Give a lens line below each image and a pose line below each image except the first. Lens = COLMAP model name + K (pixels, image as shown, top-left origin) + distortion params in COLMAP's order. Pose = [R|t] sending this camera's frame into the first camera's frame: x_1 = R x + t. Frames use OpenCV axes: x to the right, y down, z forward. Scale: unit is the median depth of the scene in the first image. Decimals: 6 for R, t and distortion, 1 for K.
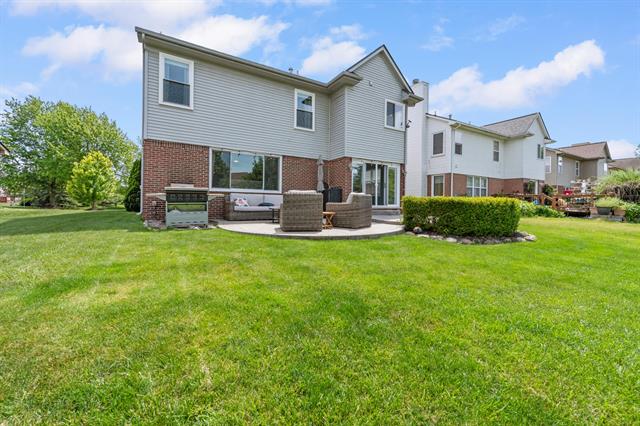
lens RADIAL K [[256.1, 0, 319.5], [0, 256.1, 201.7], [0, 0, 1]] dist [-0.000022, 0.000012]
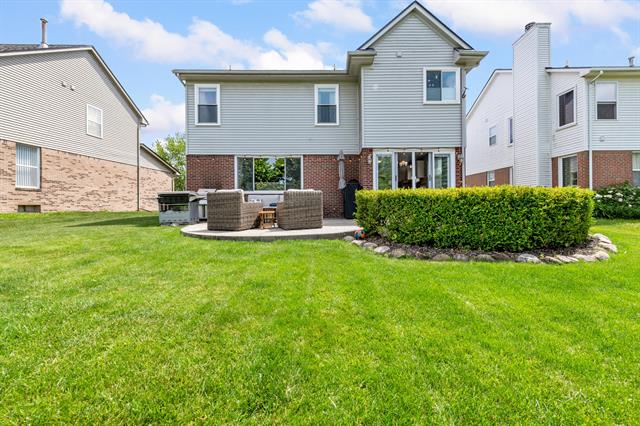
lens RADIAL K [[263.1, 0, 336.9], [0, 263.1, 202.8], [0, 0, 1]] dist [0.002990, 0.000032]
pose [[0.864620, -0.021520, -0.501965, 0.458257], [0.021437, 0.999753, -0.005937, 0.012341], [0.501969, -0.005628, 0.864867, 0.178694]]
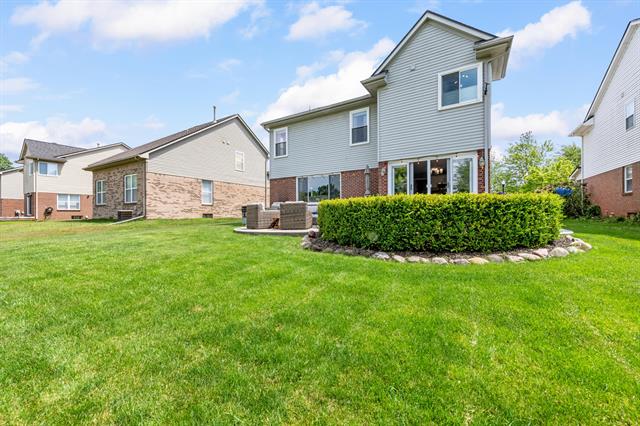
lens RADIAL K [[254.2, 0, 320.0], [0, 254.2, 213.0], [0, 0, 1]] dist [-0.000052, -0.000020]
pose [[0.458832, -0.023257, -0.888218, 0.830910], [0.018325, 0.999692, -0.016710, 0.027732], [0.888334, -0.008610, 0.459118, 0.351193]]
